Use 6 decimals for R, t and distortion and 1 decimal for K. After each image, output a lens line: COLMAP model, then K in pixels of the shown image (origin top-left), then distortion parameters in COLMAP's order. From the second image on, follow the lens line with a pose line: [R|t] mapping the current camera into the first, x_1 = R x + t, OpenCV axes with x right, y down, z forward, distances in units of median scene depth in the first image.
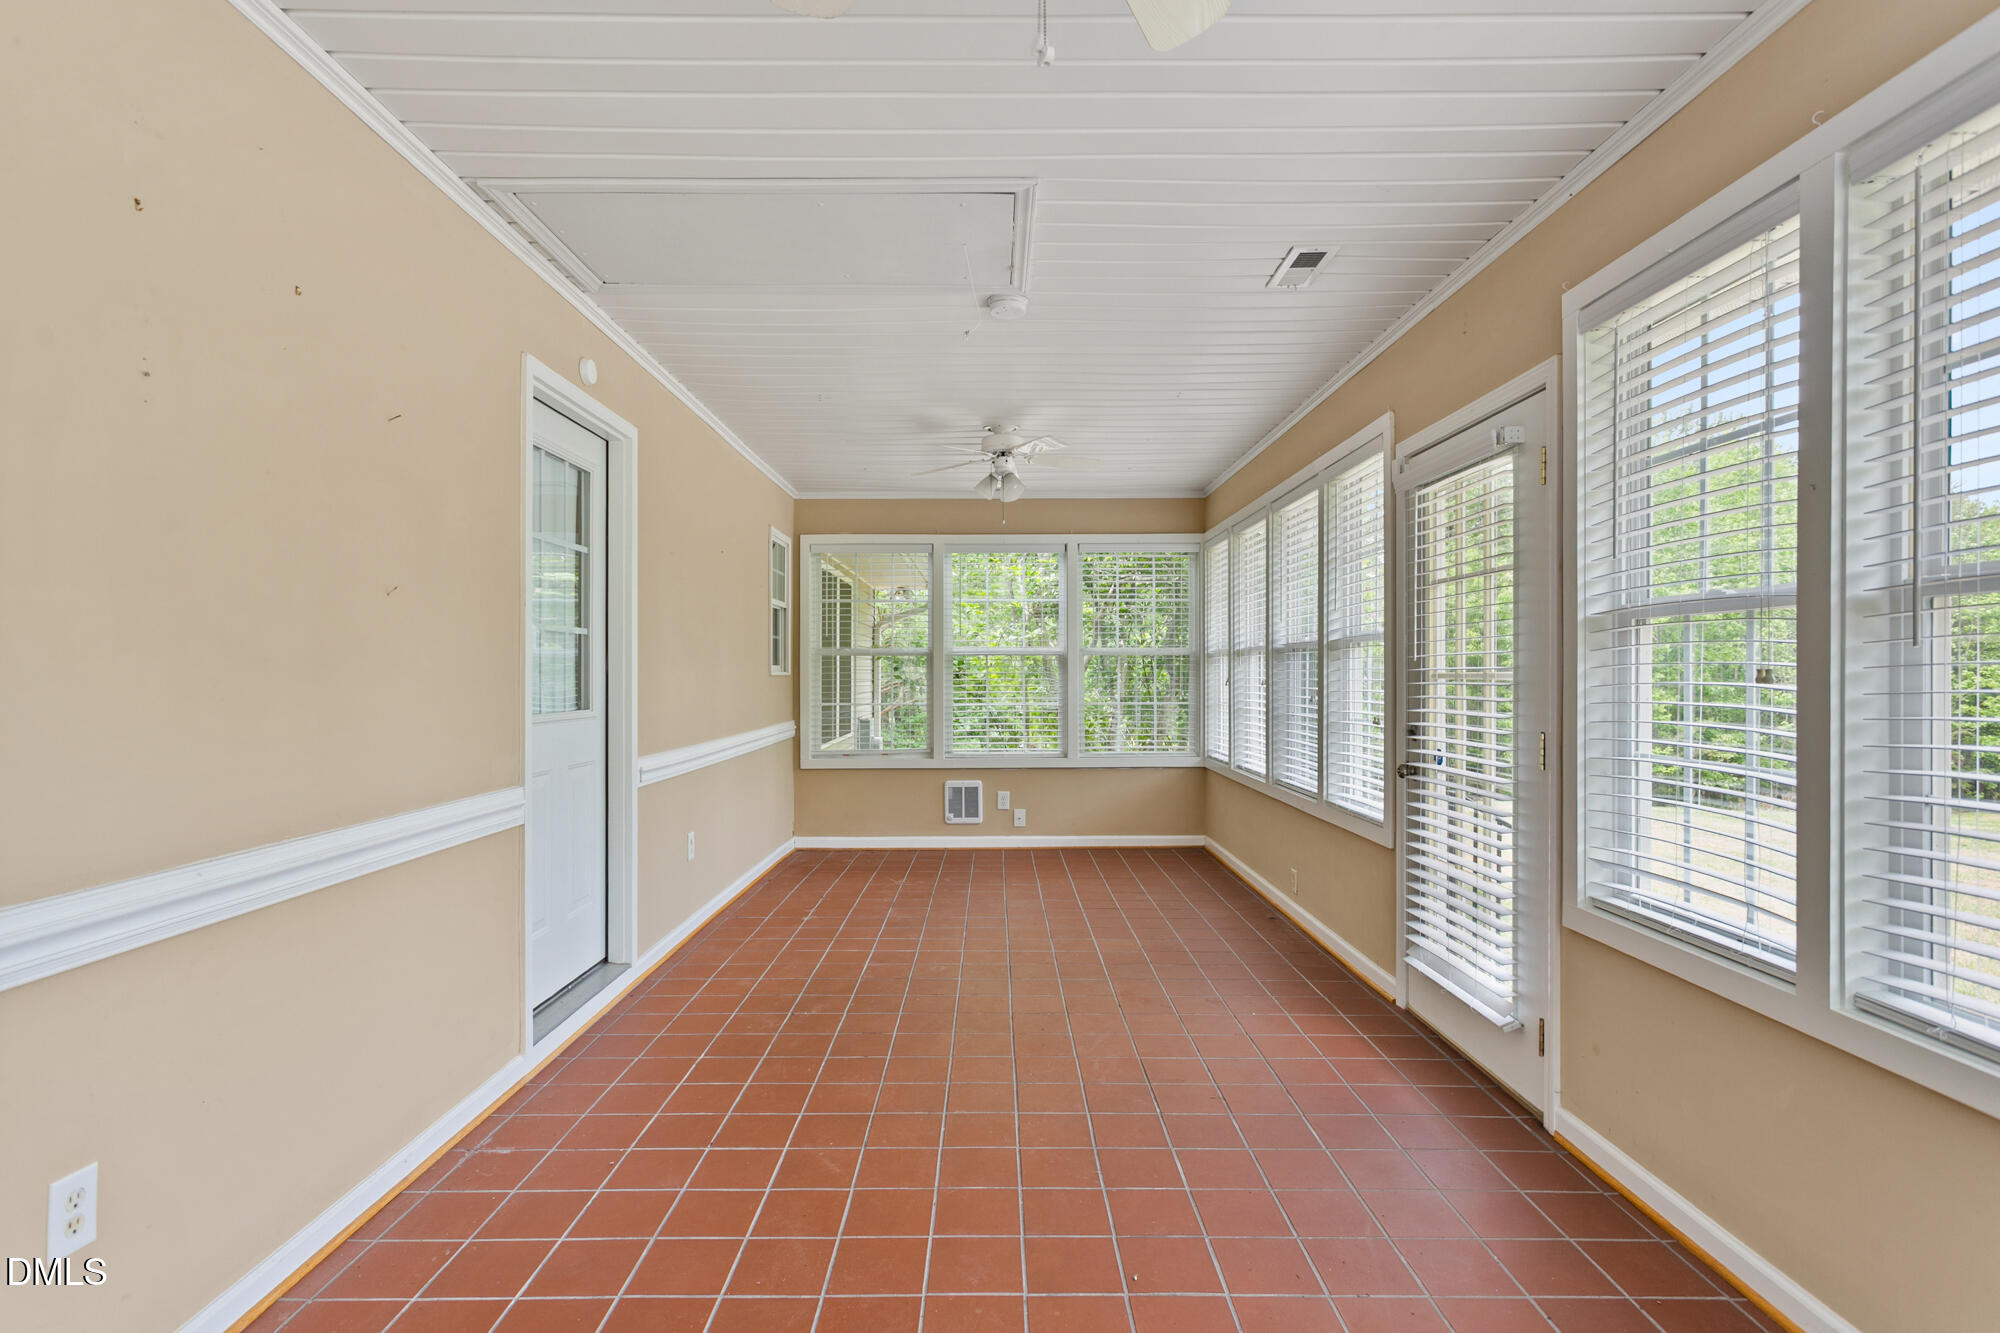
lens RADIAL K [[973.2, 0, 997.9], [0, 973.2, 669.8], [0, 0, 1]] dist [0.004110, 0.001920]
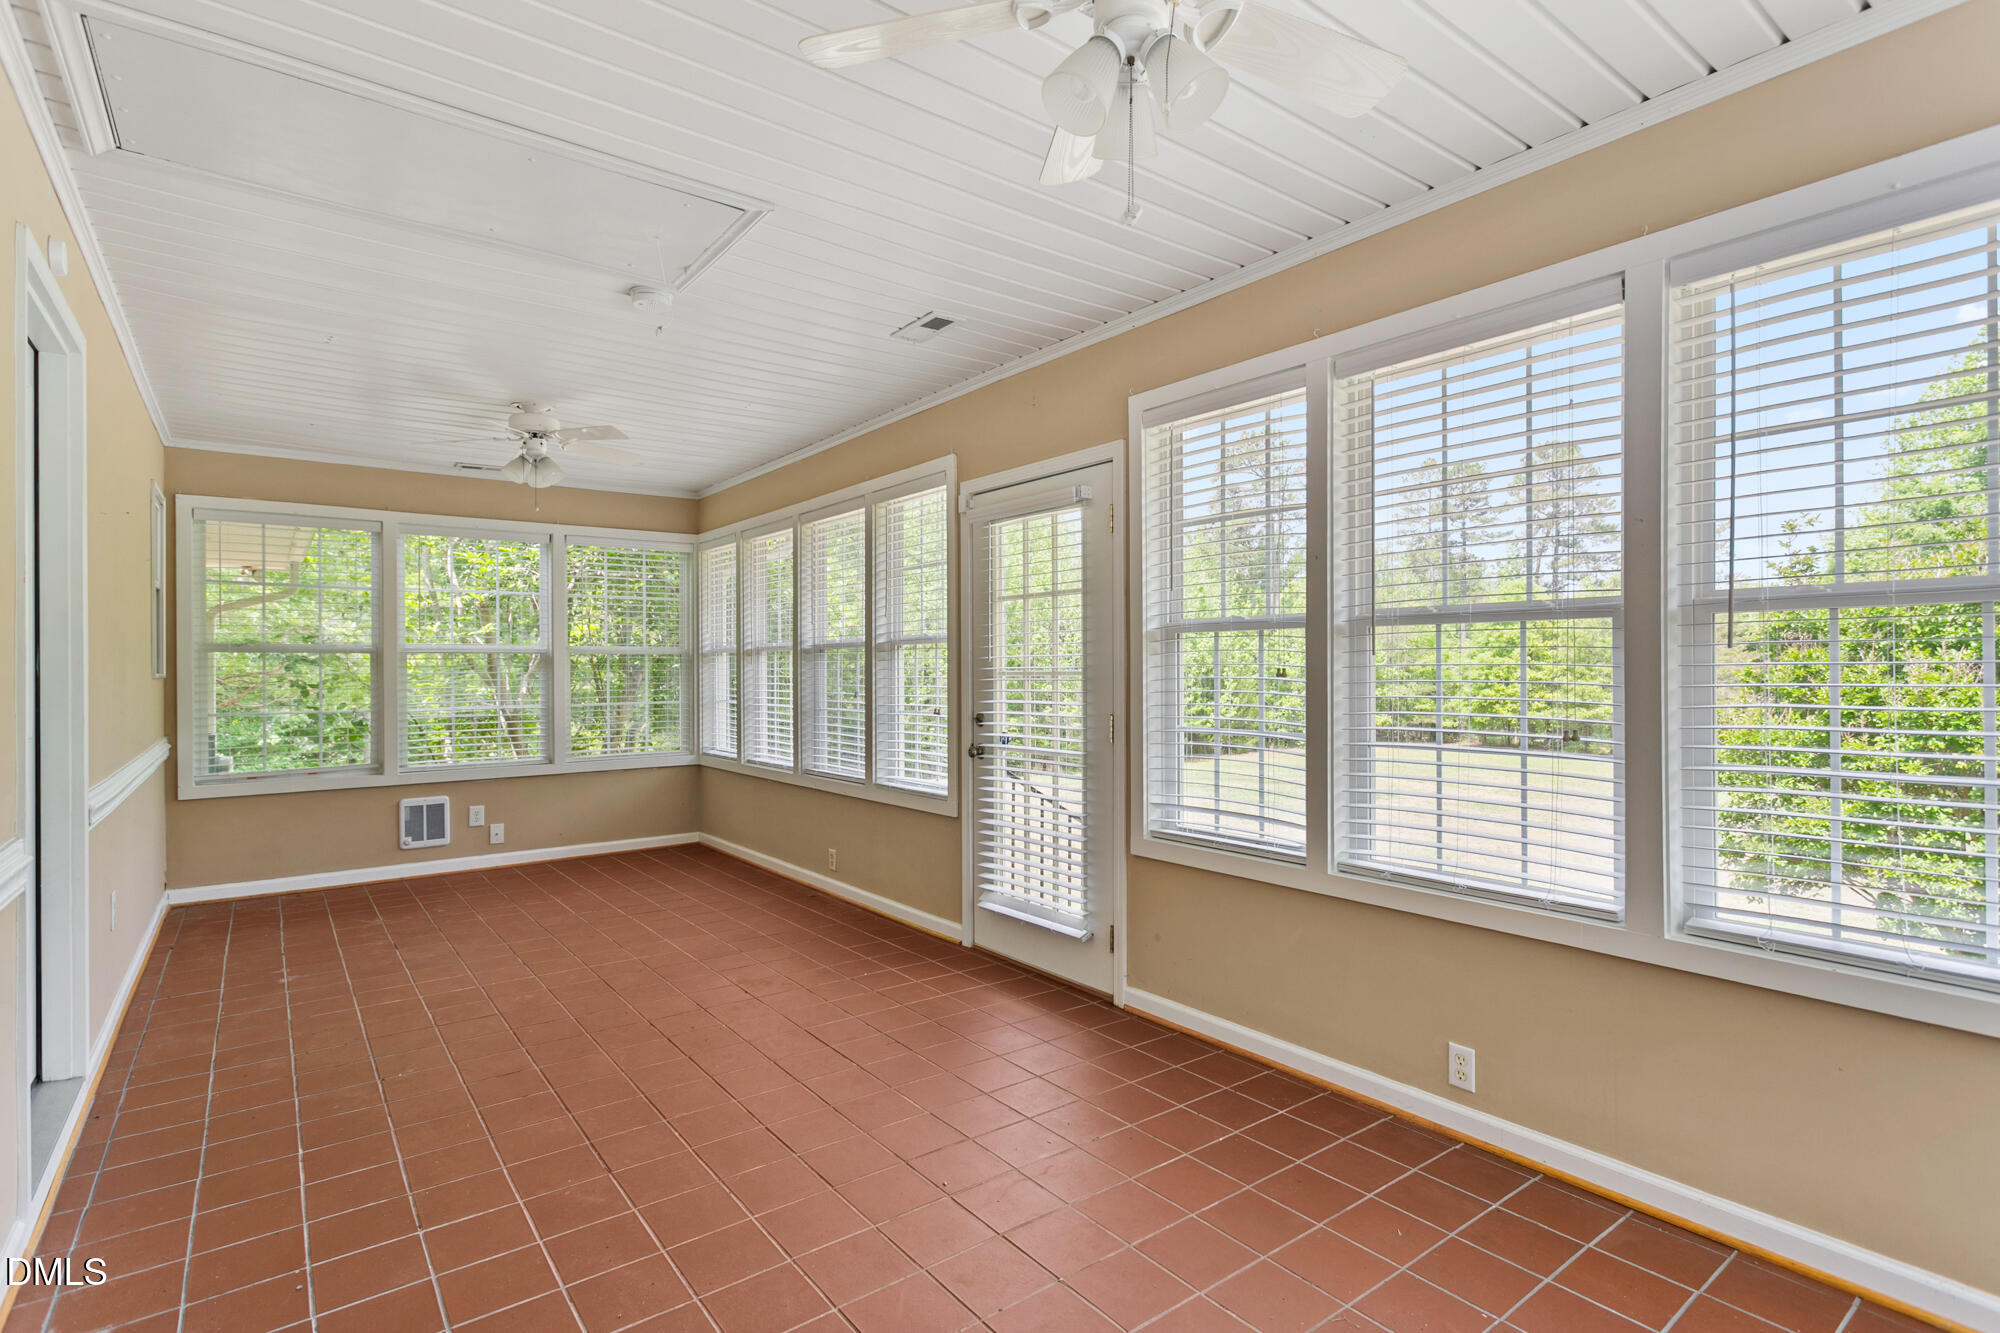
lens RADIAL K [[973.2, 0, 984.1], [0, 973.2, 665.0], [0, 0, 1]] dist [0.004110, 0.001920]
pose [[0.803191, -0.000826, 0.595721, -0.291156], [0.002900, 0.999993, -0.002523, -0.001351], [-0.595715, 0.003754, 0.803187, 0.011621]]
